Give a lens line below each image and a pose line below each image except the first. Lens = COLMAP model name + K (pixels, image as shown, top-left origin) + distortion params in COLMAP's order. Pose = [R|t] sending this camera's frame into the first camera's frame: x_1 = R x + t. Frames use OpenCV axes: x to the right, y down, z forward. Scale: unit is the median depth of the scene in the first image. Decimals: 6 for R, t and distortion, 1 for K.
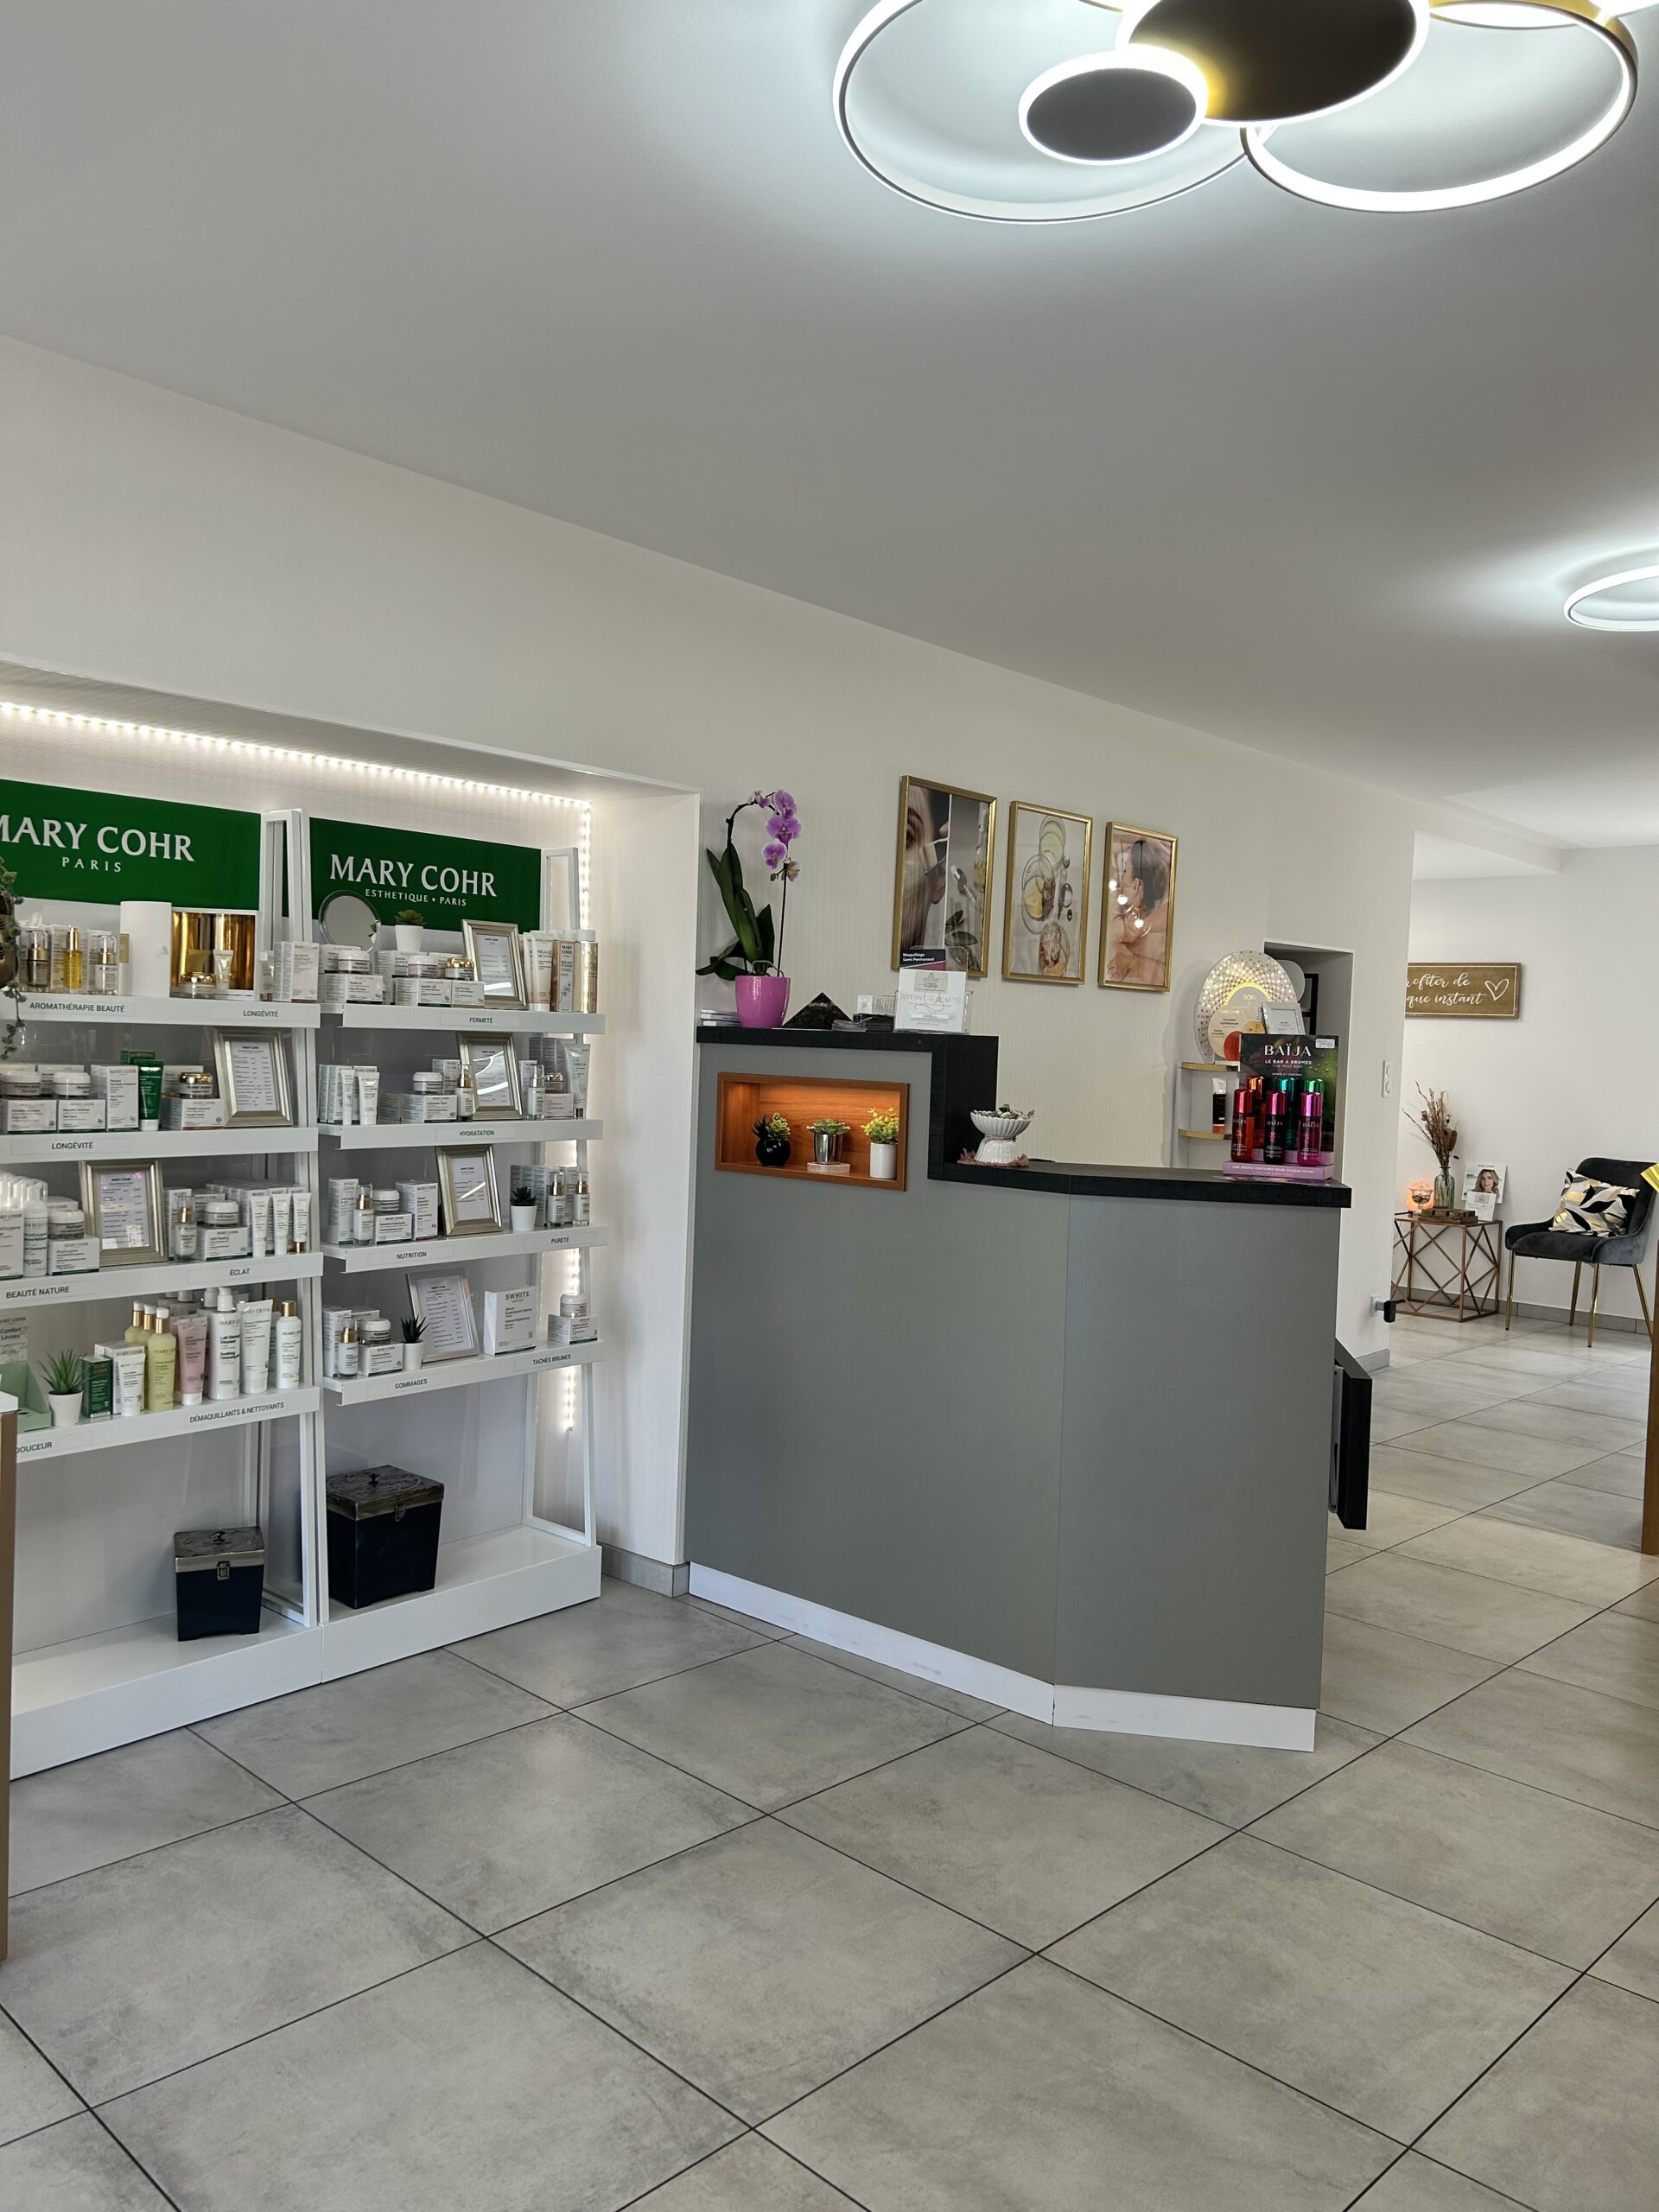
lens RADIAL K [[1667.1, 0, 829.5], [0, 1667.1, 1106.0], [0, 0, 1]] dist [0.122393, -0.128118]
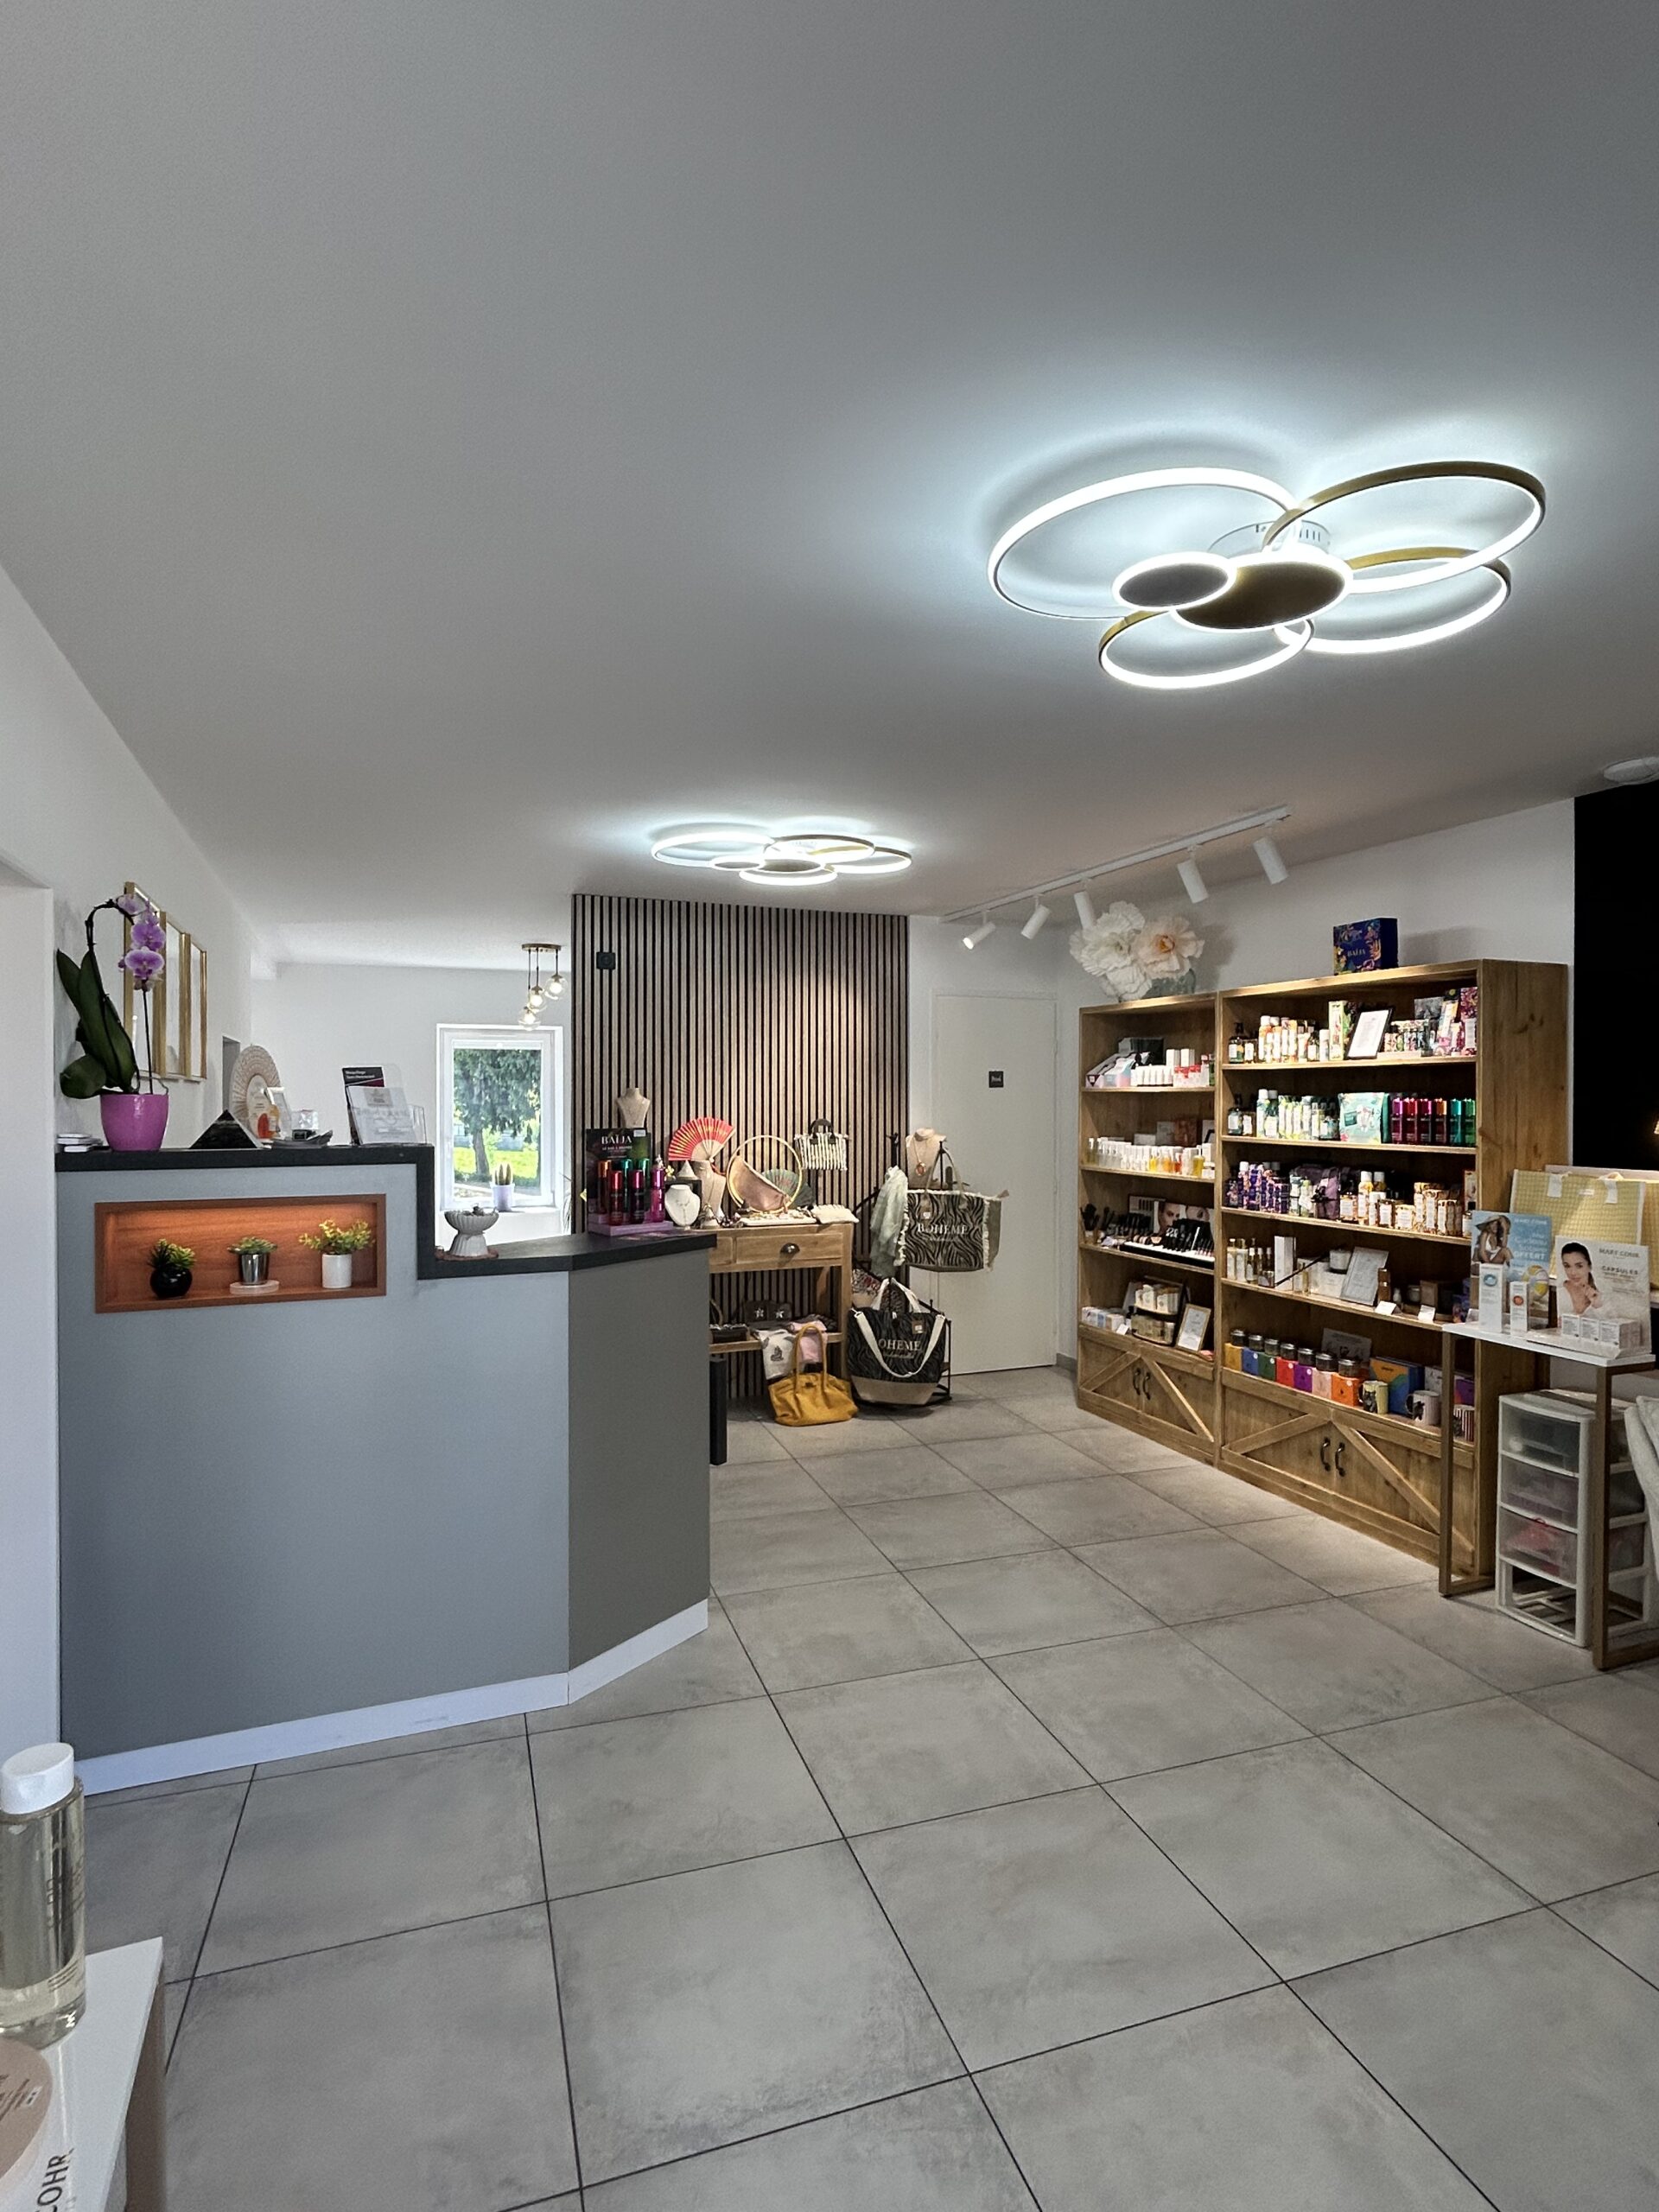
lens RADIAL K [[1131.0, 0, 829.5], [0, 1131.0, 1106.0], [0, 0, 1]] dist [-0.032336, 0.020906]
pose [[0.457704, -0.034502, 0.888435, -0.503468], [0.053772, 0.998492, 0.011073, -0.068856], [-0.887477, 0.042705, 0.458869, 0.451981]]
